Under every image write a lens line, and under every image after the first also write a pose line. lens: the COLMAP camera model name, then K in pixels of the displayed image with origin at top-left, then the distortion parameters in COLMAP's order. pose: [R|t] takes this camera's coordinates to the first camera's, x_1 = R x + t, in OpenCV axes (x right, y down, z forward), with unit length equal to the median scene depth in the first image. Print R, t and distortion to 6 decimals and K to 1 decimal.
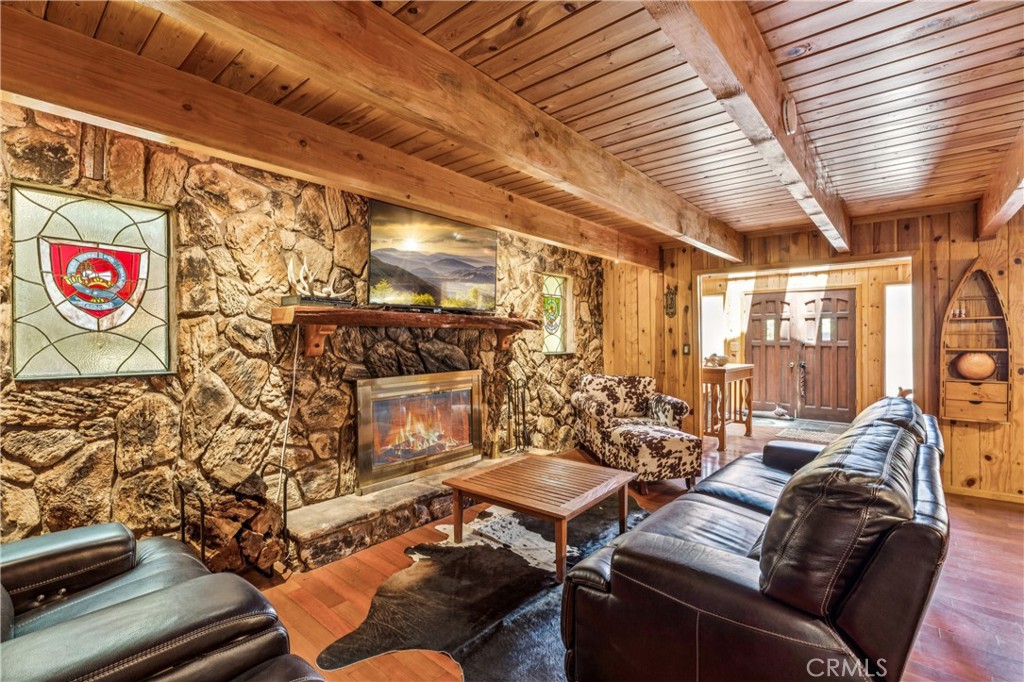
lens RADIAL K [[467.5, 0, 509.9], [0, 467.5, 337.3], [0, 0, 1]] dist [-0.001252, -0.000525]
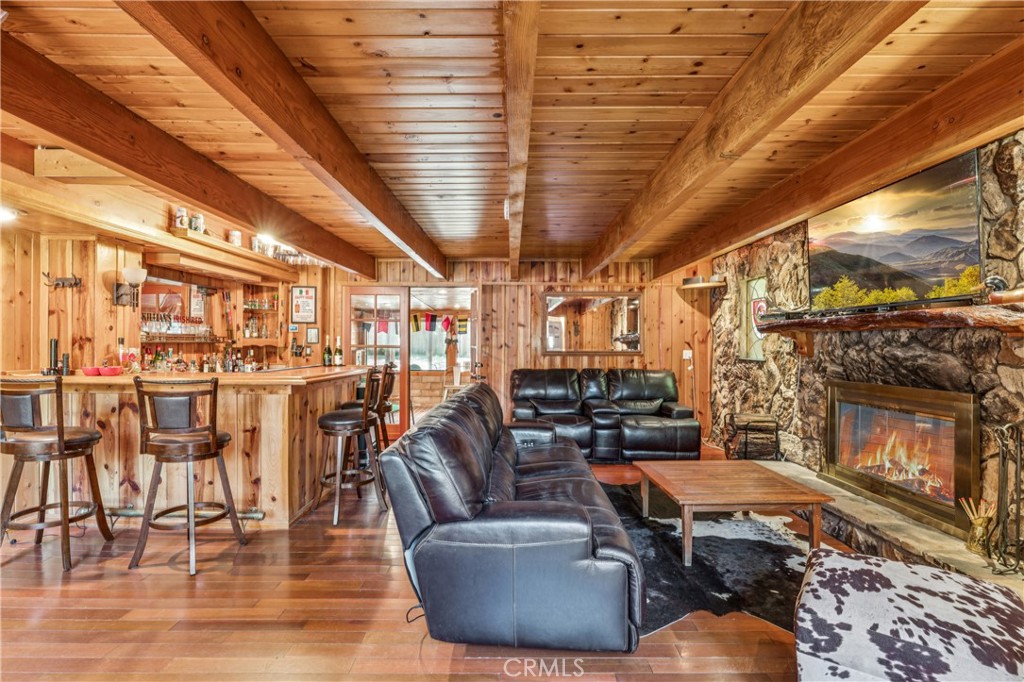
lens RADIAL K [[467.5, 0, 505.7], [0, 467.5, 345.6], [0, 0, 1]] dist [-0.001252, -0.000525]
pose [[-0.769920, -0.000506, -0.638140, 0.919283], [-0.005580, 0.999967, 0.005940, 0.006810], [0.638116, 0.008135, -0.769898, 1.260481]]
